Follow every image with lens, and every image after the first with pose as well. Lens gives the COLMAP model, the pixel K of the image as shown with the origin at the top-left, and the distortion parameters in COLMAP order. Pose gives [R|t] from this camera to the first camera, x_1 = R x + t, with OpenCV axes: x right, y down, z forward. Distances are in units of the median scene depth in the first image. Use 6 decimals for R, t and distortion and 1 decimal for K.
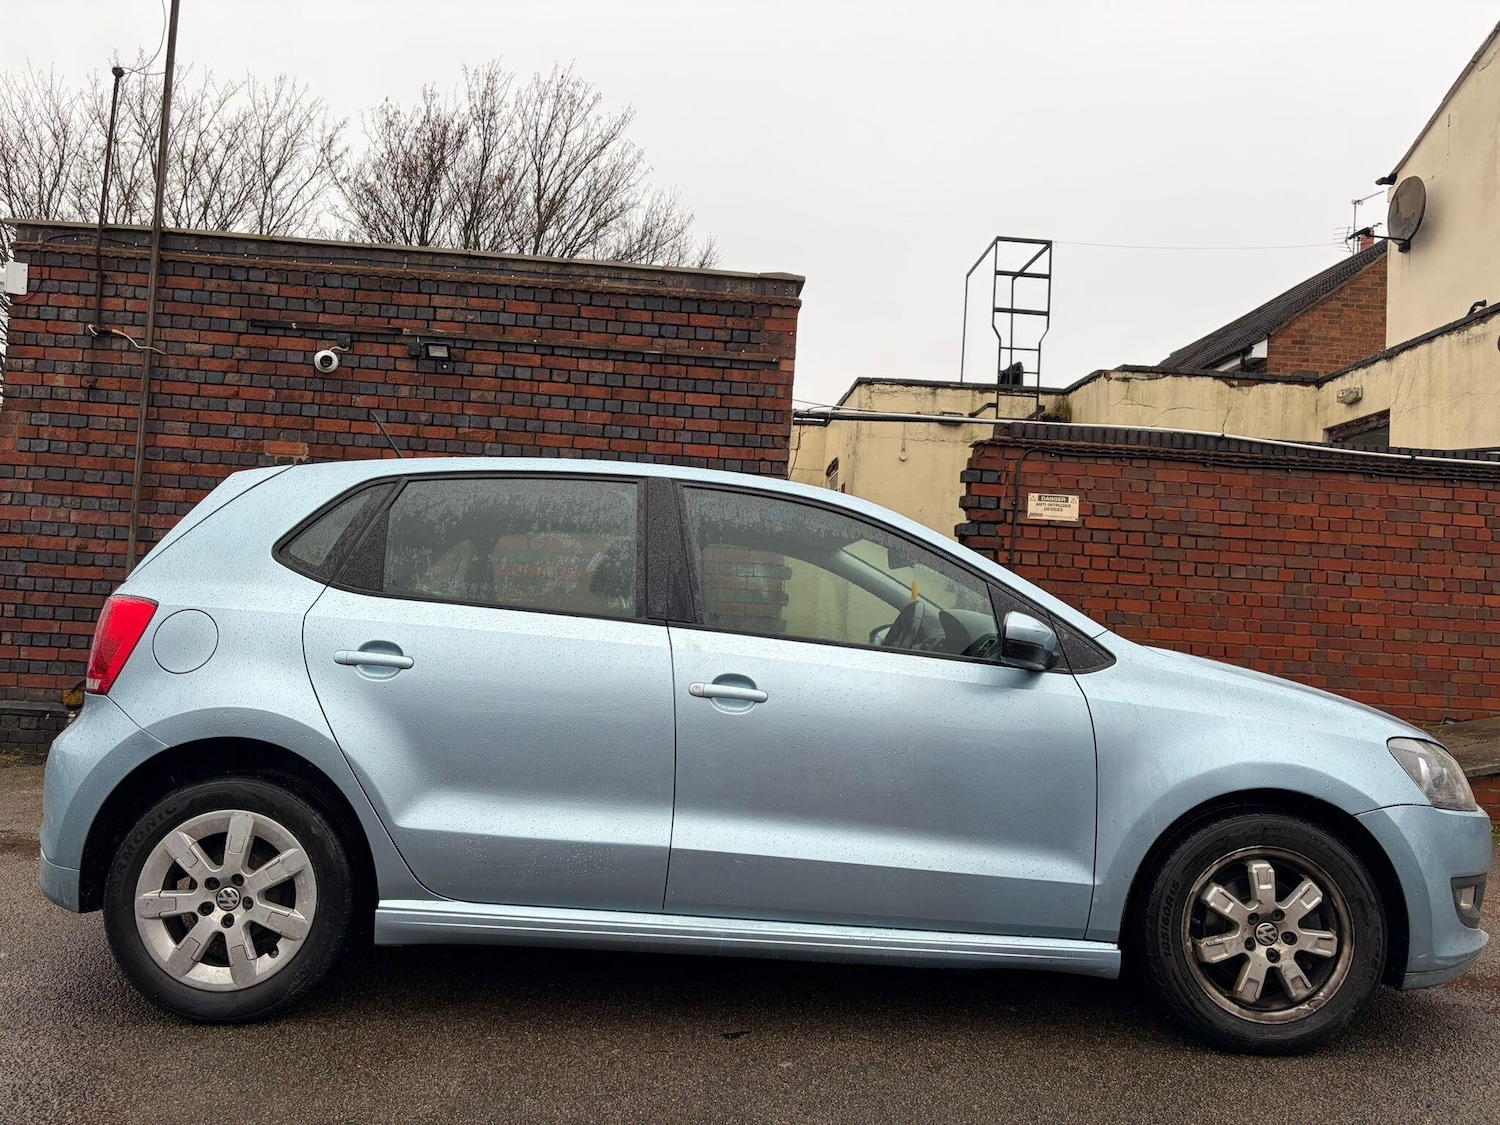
lens RADIAL K [[1124.8, 0, 743.2], [0, 1124.8, 574.8], [0, 0, 1]] dist [0.061033, -0.066176]
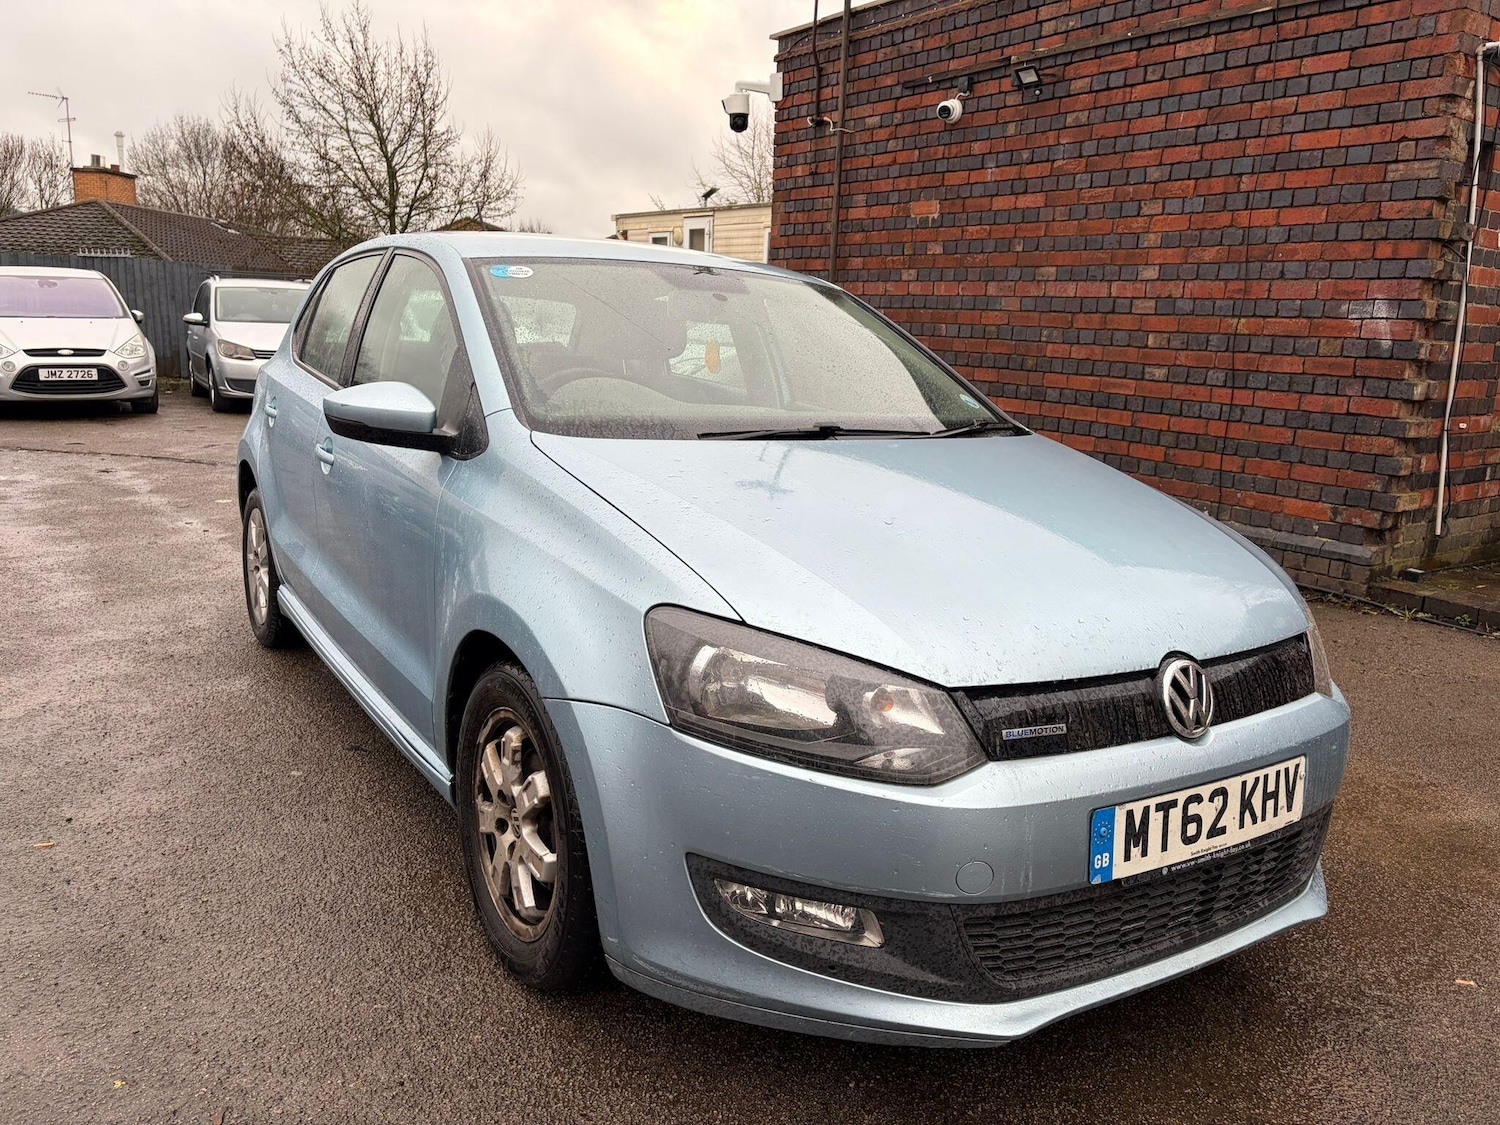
lens RADIAL K [[1124.8, 0, 750.8], [0, 1124.8, 575.4], [0, 0, 1]] dist [0.061033, -0.066176]
pose [[0.519709, 0.157525, -0.839696, 0.434181], [0.027996, 0.979187, 0.201021, 0.004575], [0.853885, -0.127980, 0.504482, 0.296808]]
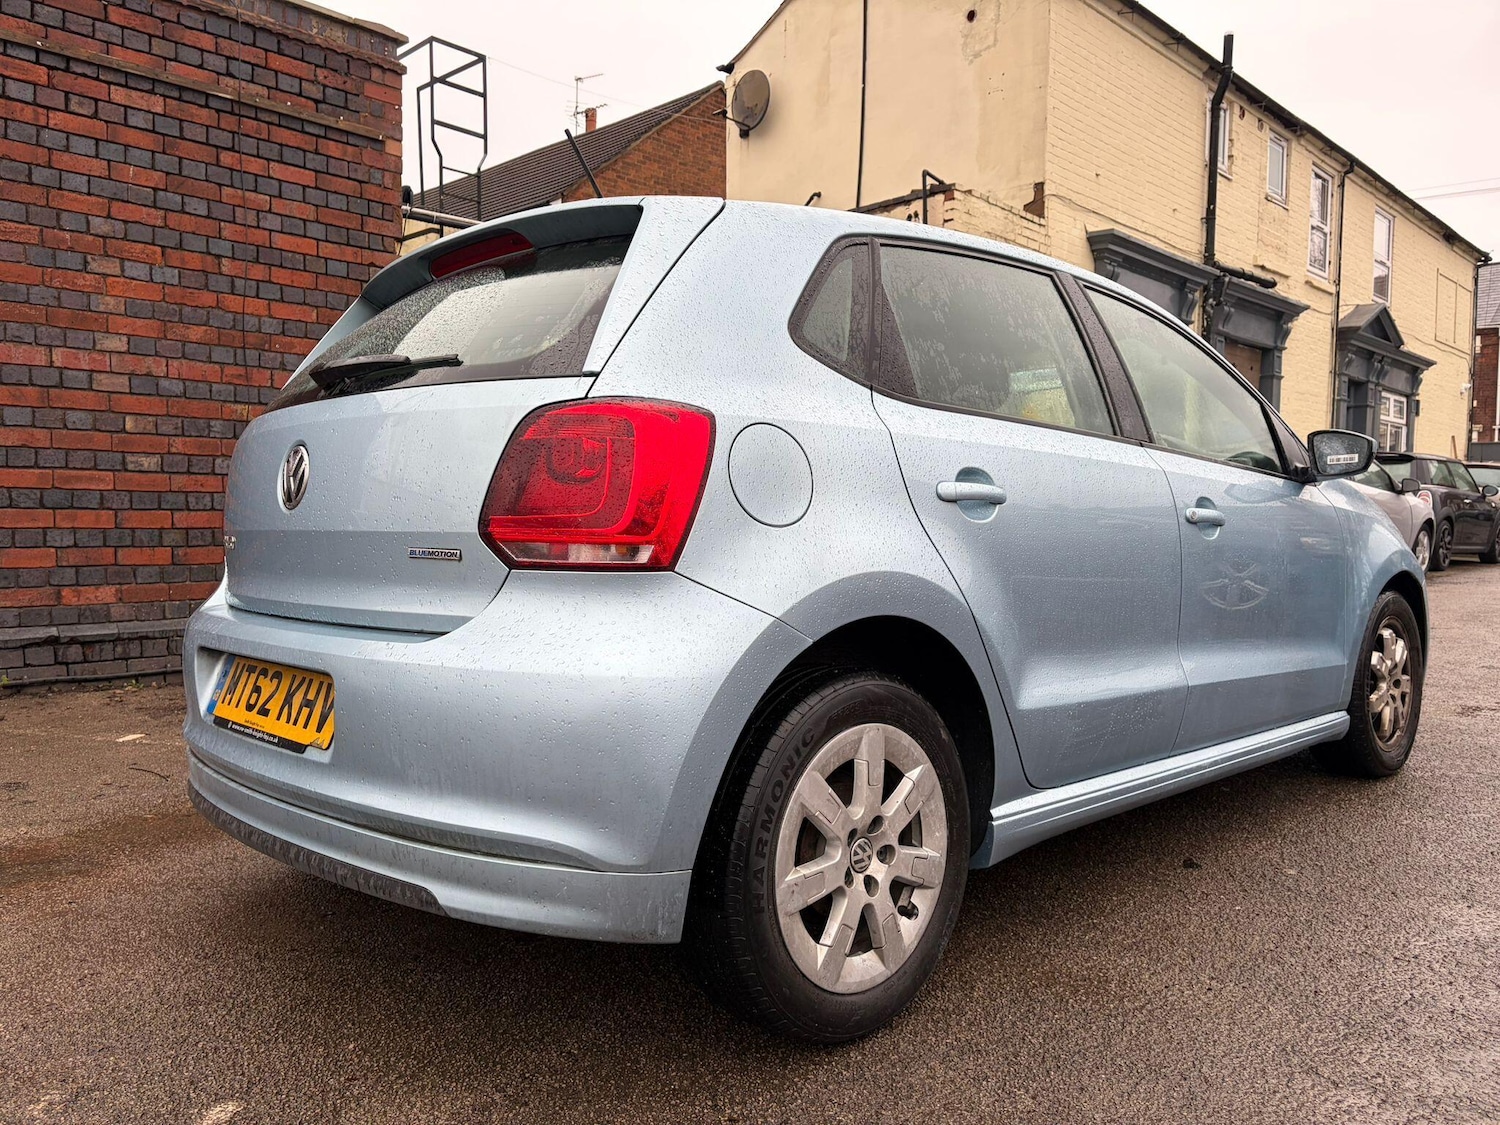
lens RADIAL K [[1124.8, 0, 747.0], [0, 1124.8, 566.1], [0, 0, 1]] dist [0.061033, -0.066176]
pose [[0.735007, -0.077277, 0.673642, -0.352413], [-0.003881, 0.992989, 0.118146, 0.013993], [-0.678048, -0.089452, 0.729554, 0.215960]]
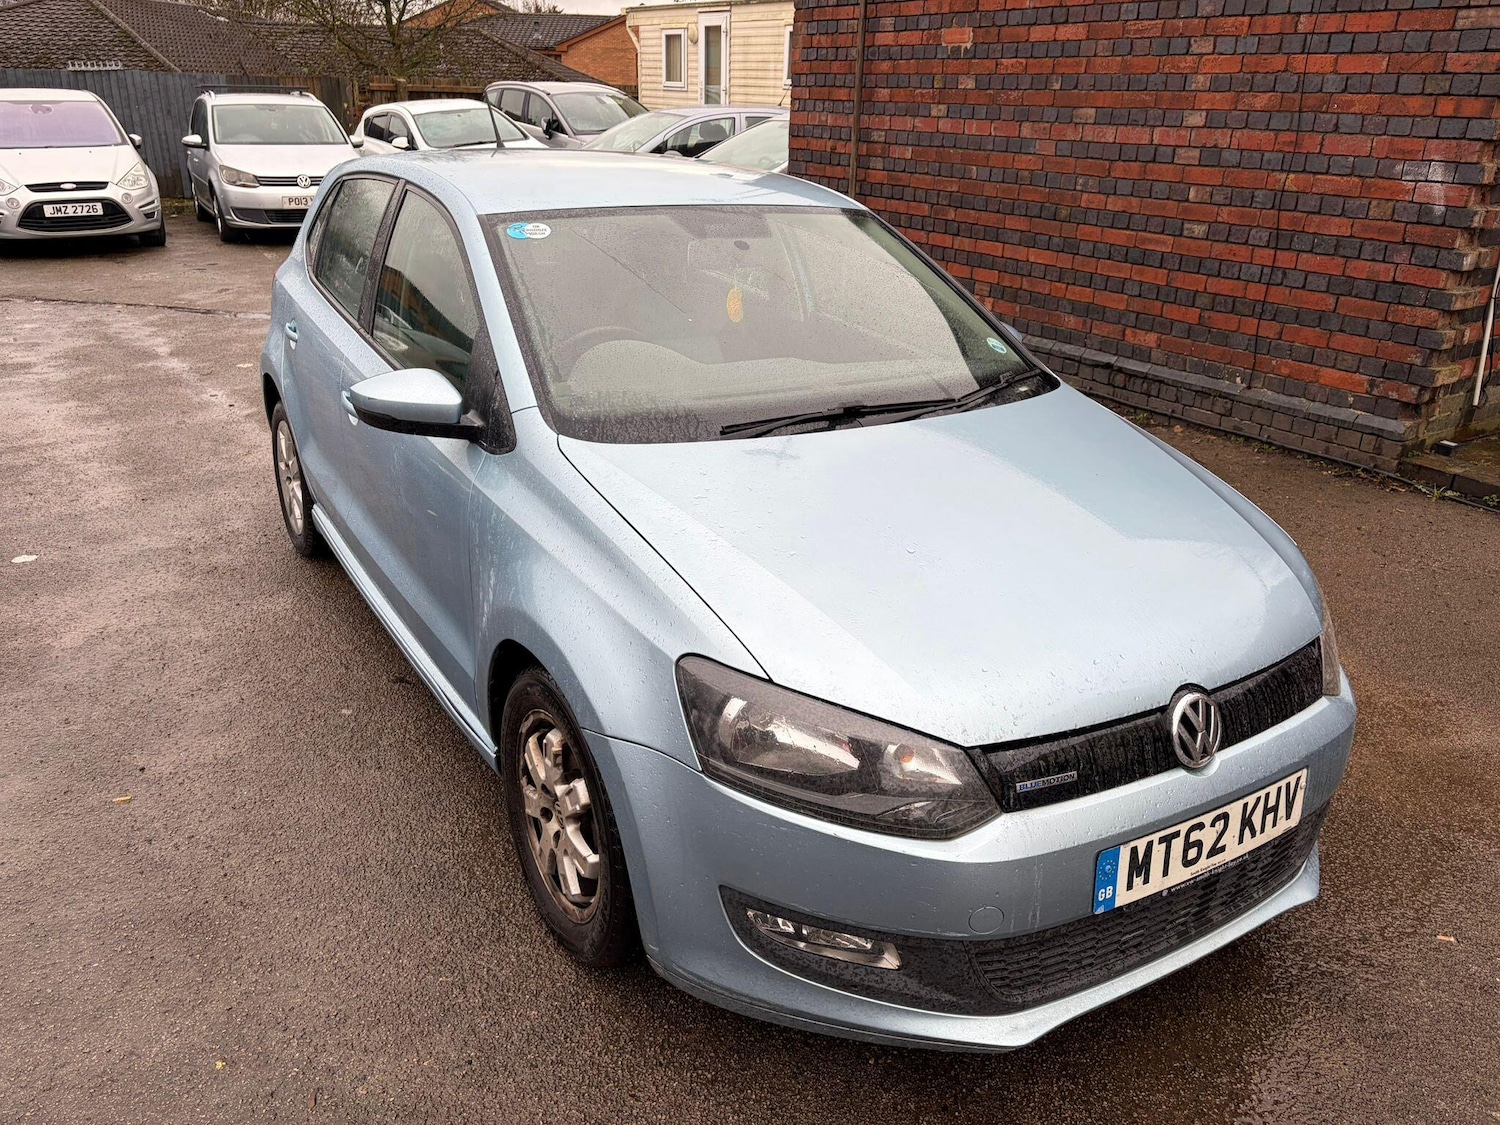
lens RADIAL K [[1124.8, 0, 745.2], [0, 1124.8, 571.8], [0, 0, 1]] dist [0.061033, -0.066176]
pose [[0.501474, 0.296217, -0.812883, 0.428352], [0.044590, 0.929464, 0.366207, -0.049333], [0.864023, -0.219890, 0.452894, 0.301410]]
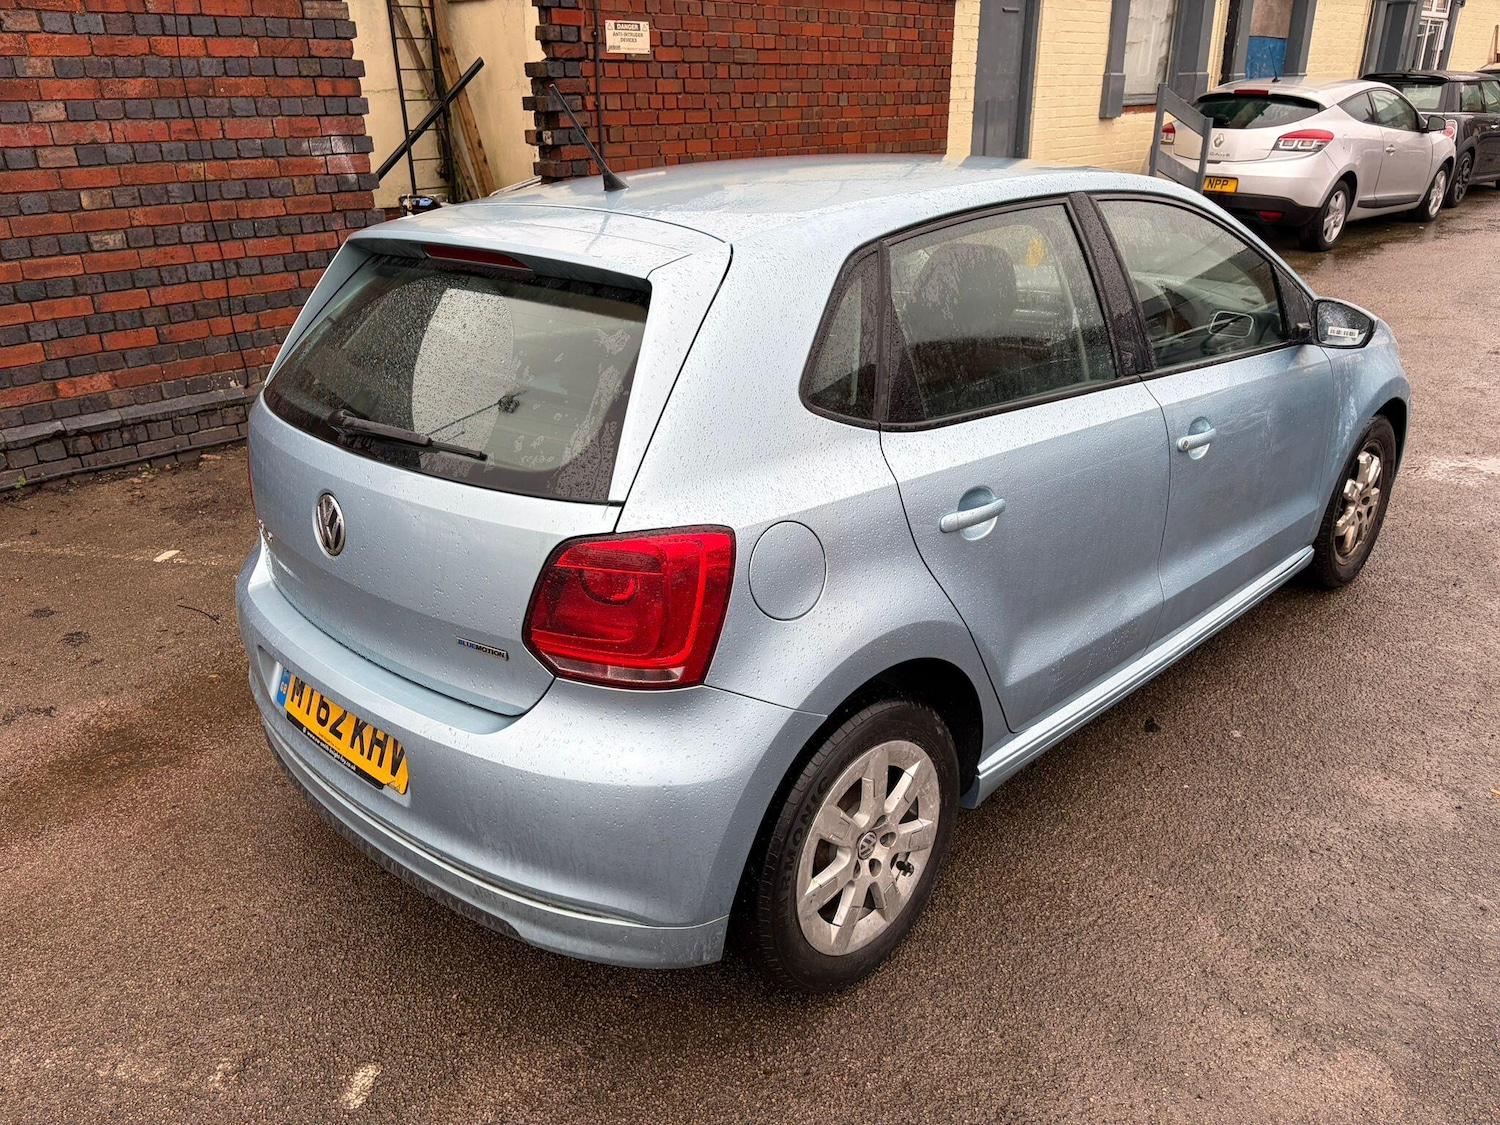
lens RADIAL K [[1124.8, 0, 753.3], [0, 1124.8, 566.7], [0, 0, 1]] dist [0.061033, -0.066176]
pose [[0.719671, -0.324712, 0.613706, -0.349092], [0.018142, 0.892394, 0.450892, -0.091673], [-0.694078, -0.313360, 0.648121, 0.227747]]
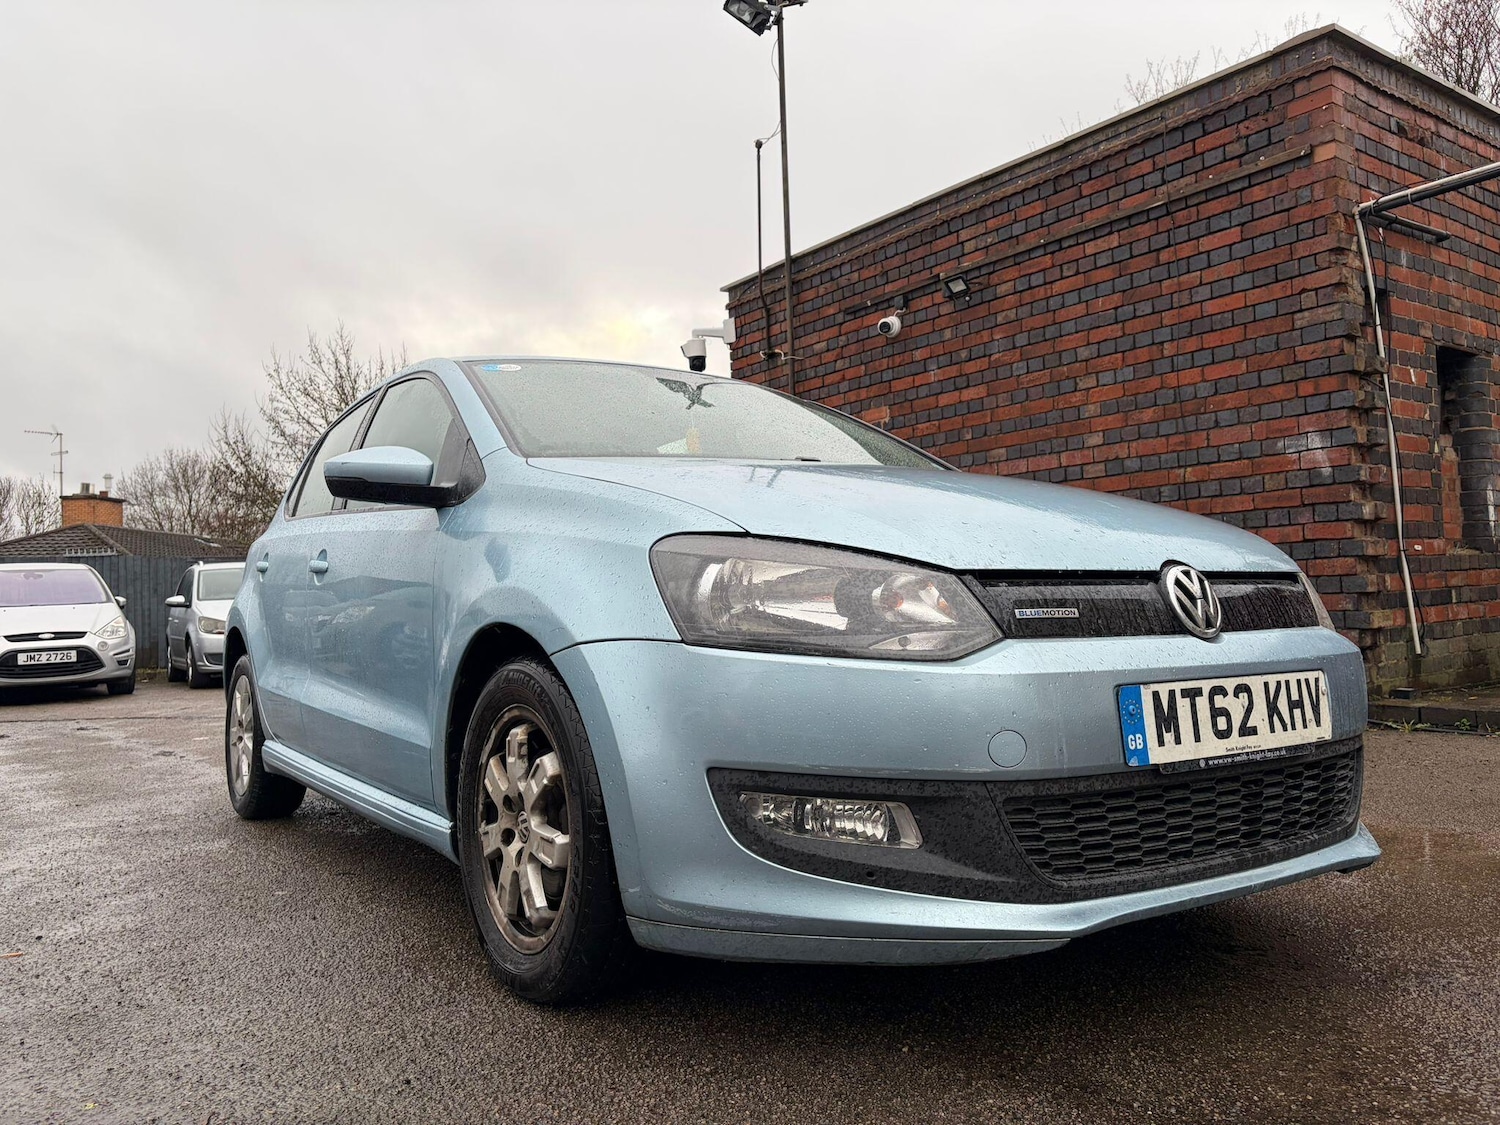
lens RADIAL K [[1124.8, 0, 742.5], [0, 1124.8, 555.3], [0, 0, 1]] dist [0.061033, -0.066176]
pose [[0.533878, -0.104403, -0.839091, 0.436791], [0.101712, 0.993072, -0.058847, 0.077330], [0.839422, -0.053929, 0.540798, 0.282931]]
